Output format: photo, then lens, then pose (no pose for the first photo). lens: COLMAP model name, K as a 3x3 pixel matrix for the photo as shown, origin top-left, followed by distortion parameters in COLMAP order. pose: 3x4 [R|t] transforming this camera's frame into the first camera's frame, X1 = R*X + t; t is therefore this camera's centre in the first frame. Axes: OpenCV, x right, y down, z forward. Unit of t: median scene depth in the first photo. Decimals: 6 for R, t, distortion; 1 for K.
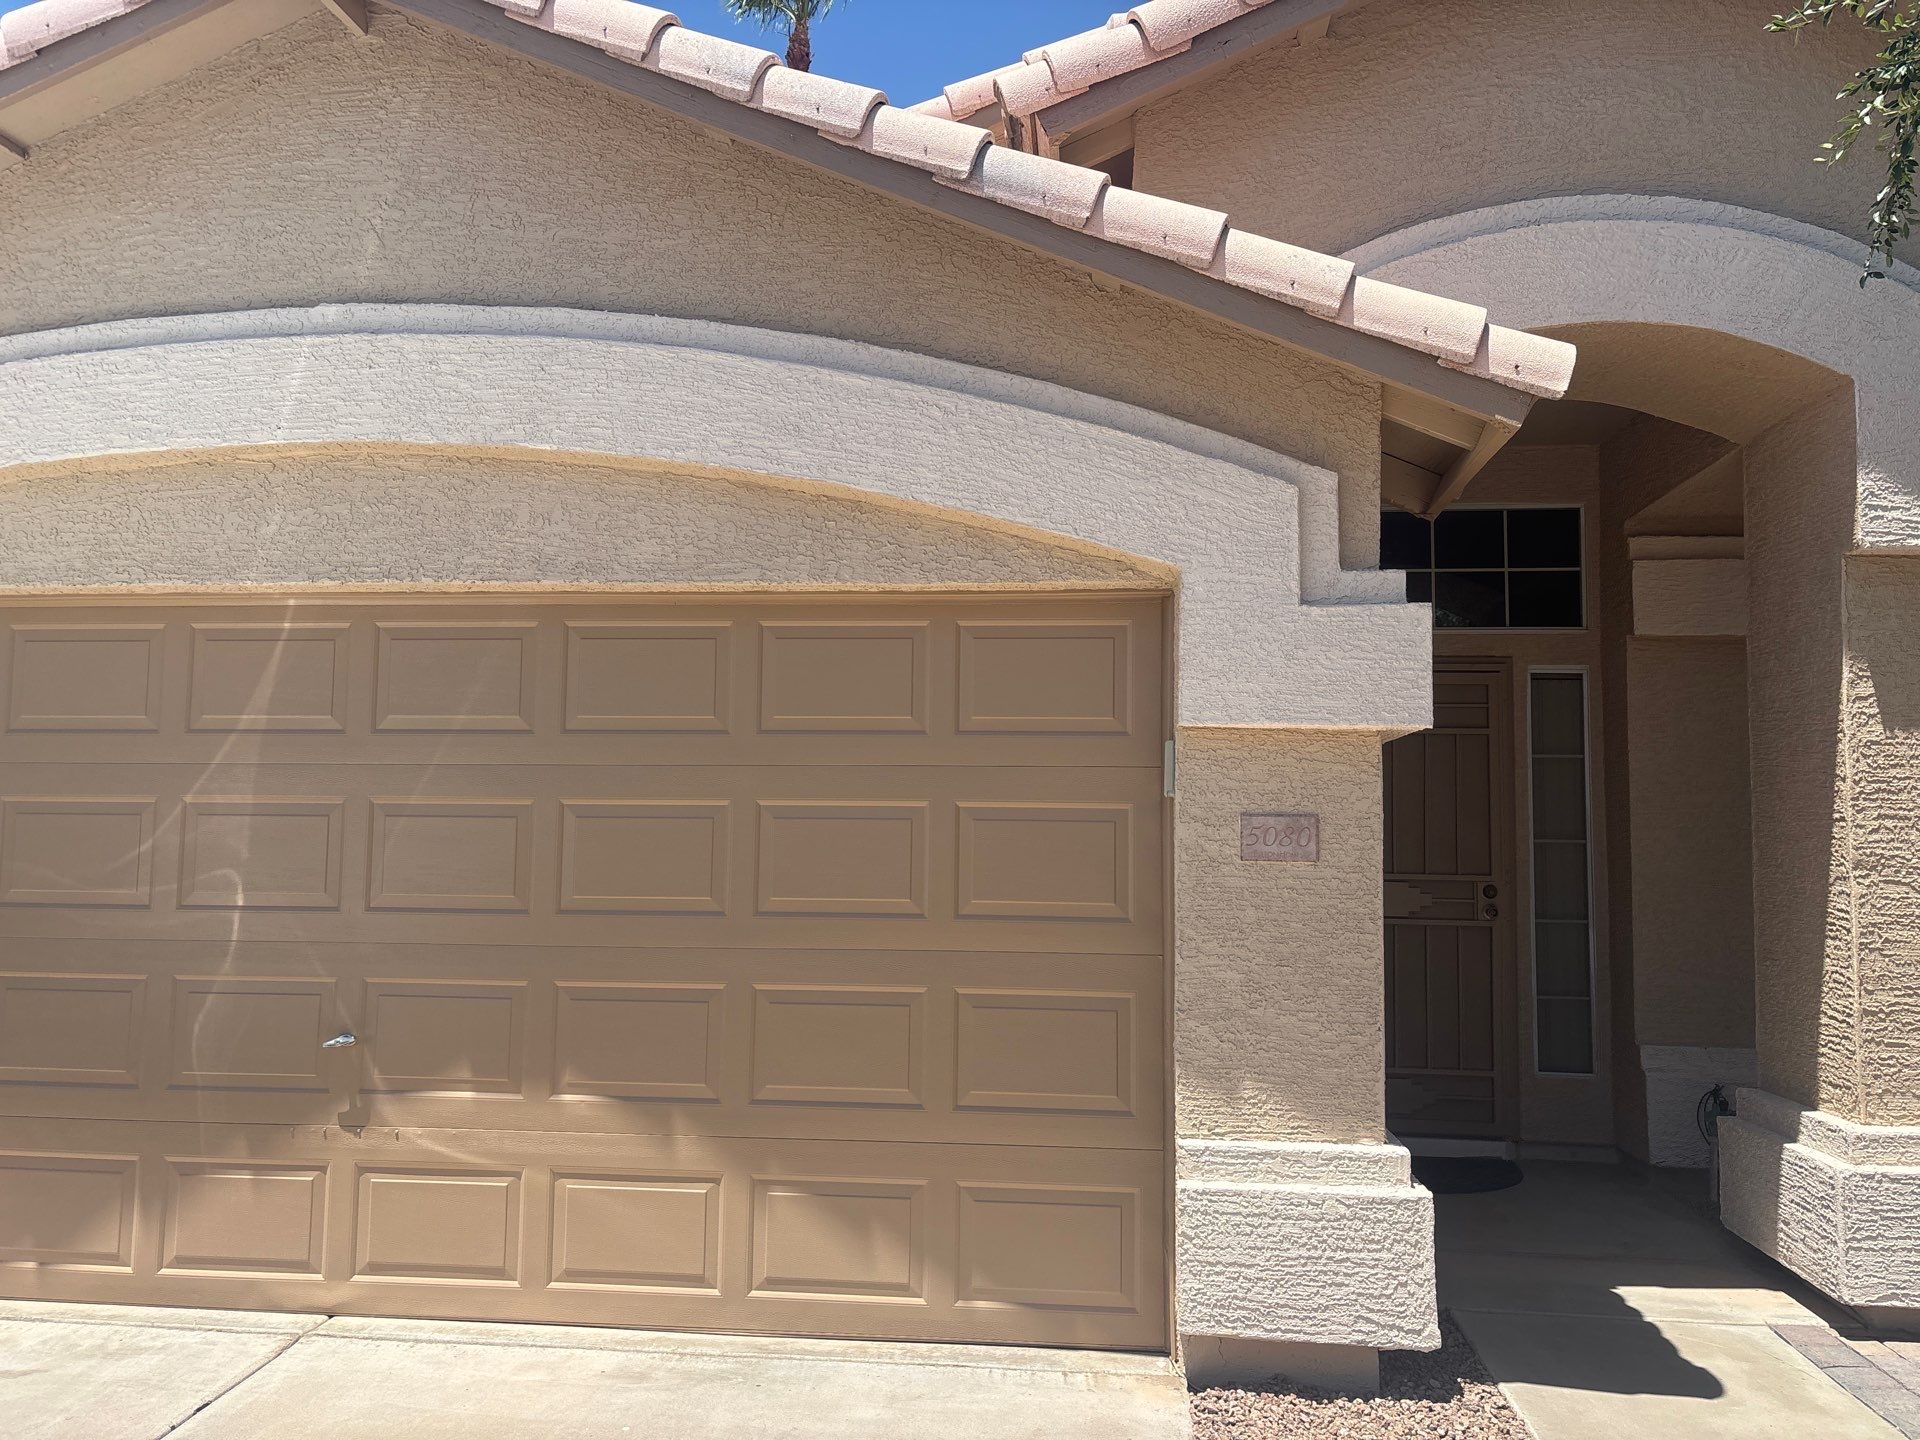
lens RADIAL K [[1520.5, 0, 960.3], [0, 1520.5, 748.3], [0, 0, 1]] dist [-0.003850, -0.041693]
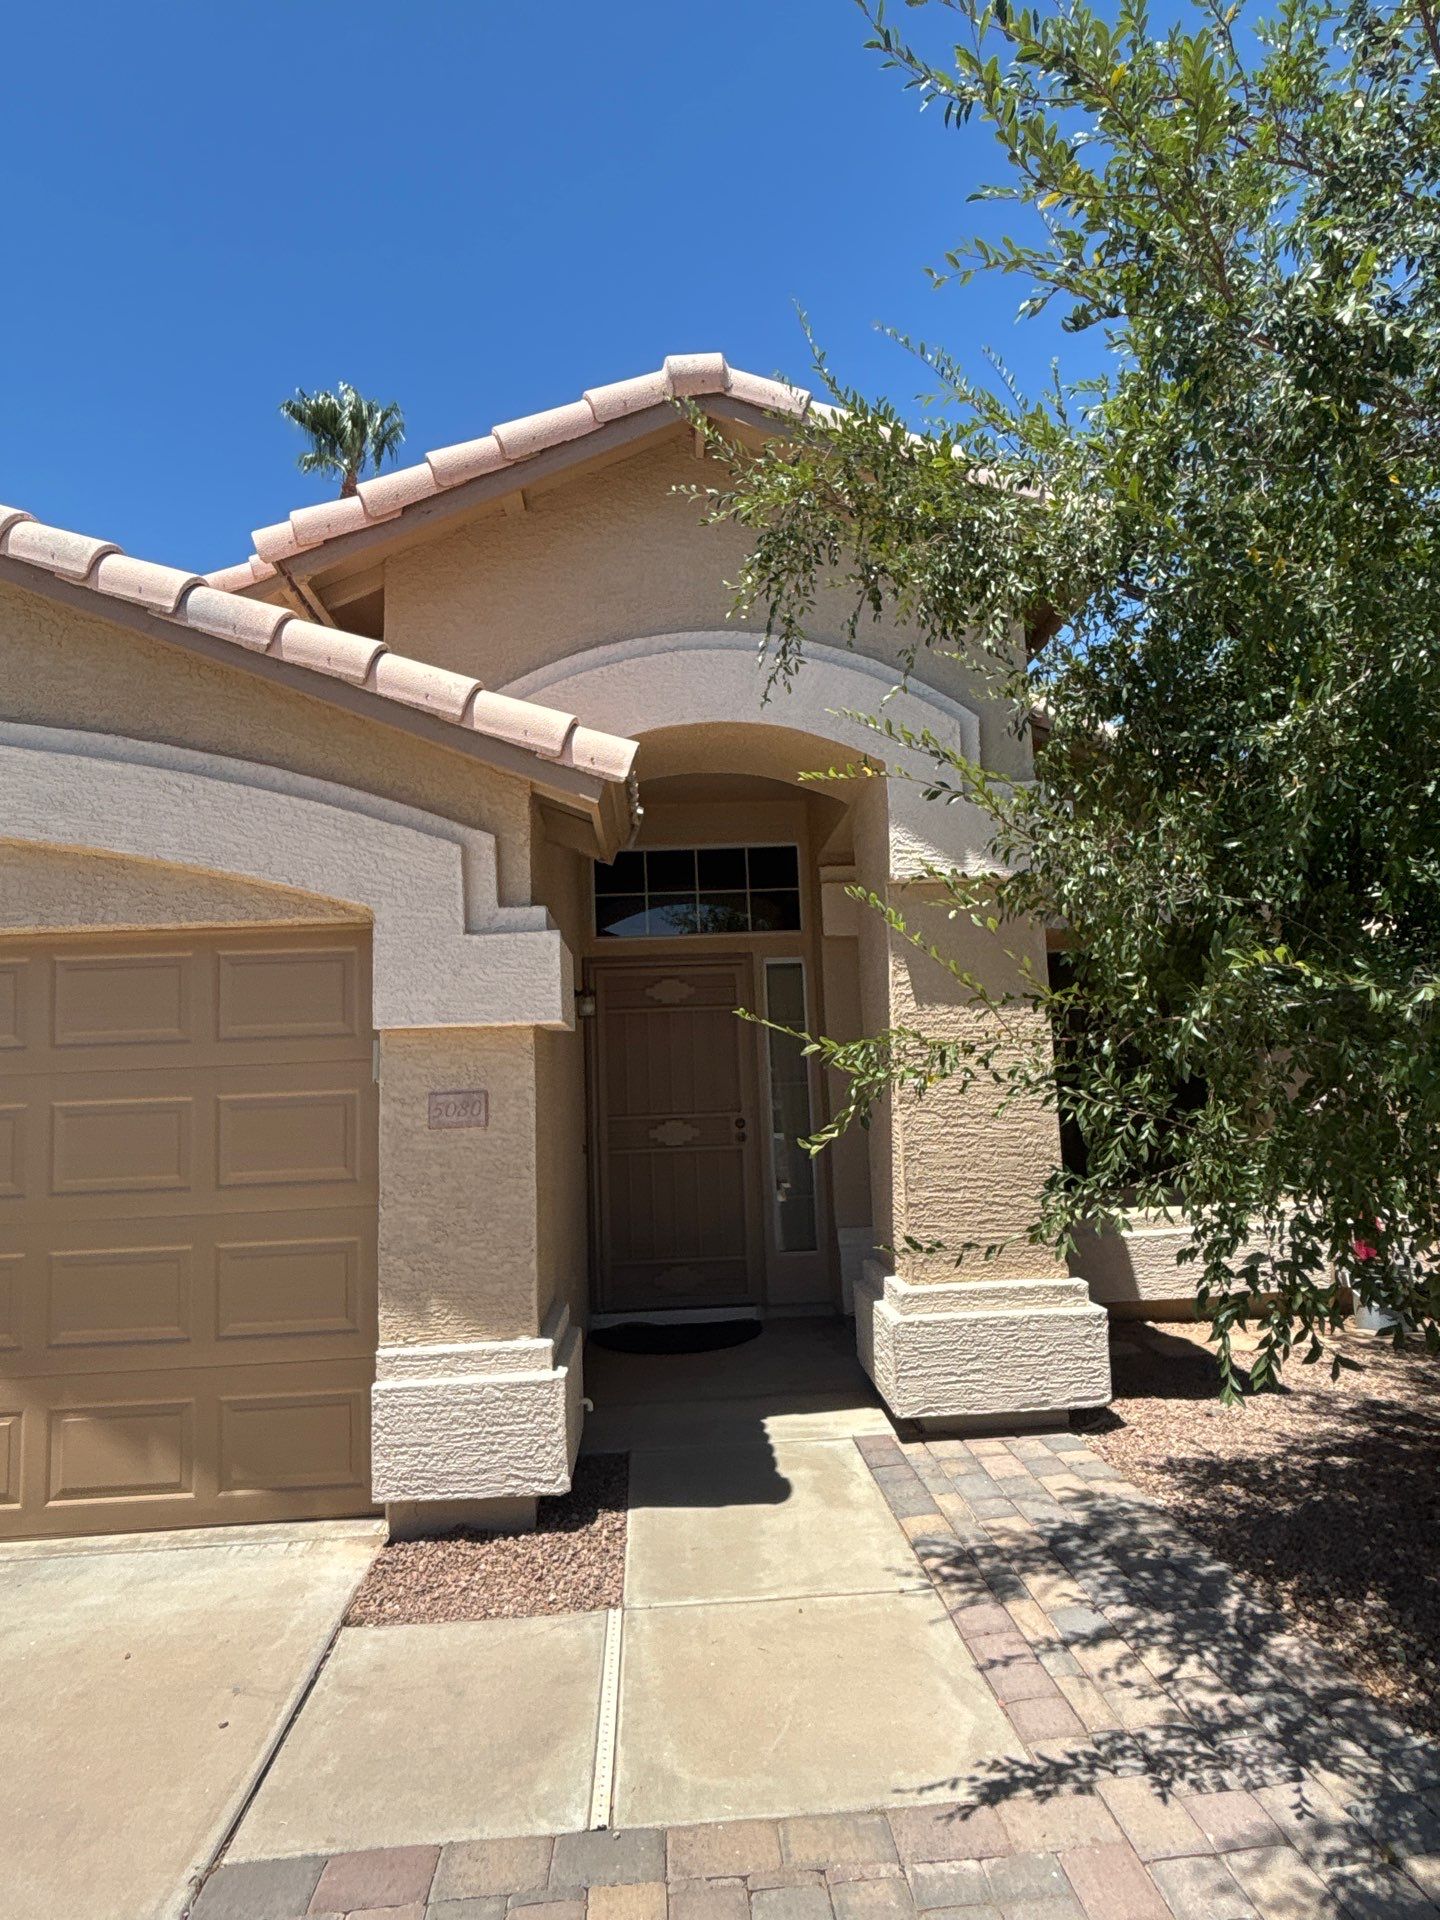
lens RADIAL K [[1121.8, 0, 794.2], [0, 1121.8, 961.2], [0, 0, 1]] dist [0.001768, -0.047715]
pose [[0.975787, -0.035778, 0.215778, 0.289391], [0.044507, 0.998370, -0.035730, -0.022549], [-0.214148, 0.044468, 0.975788, -0.017654]]
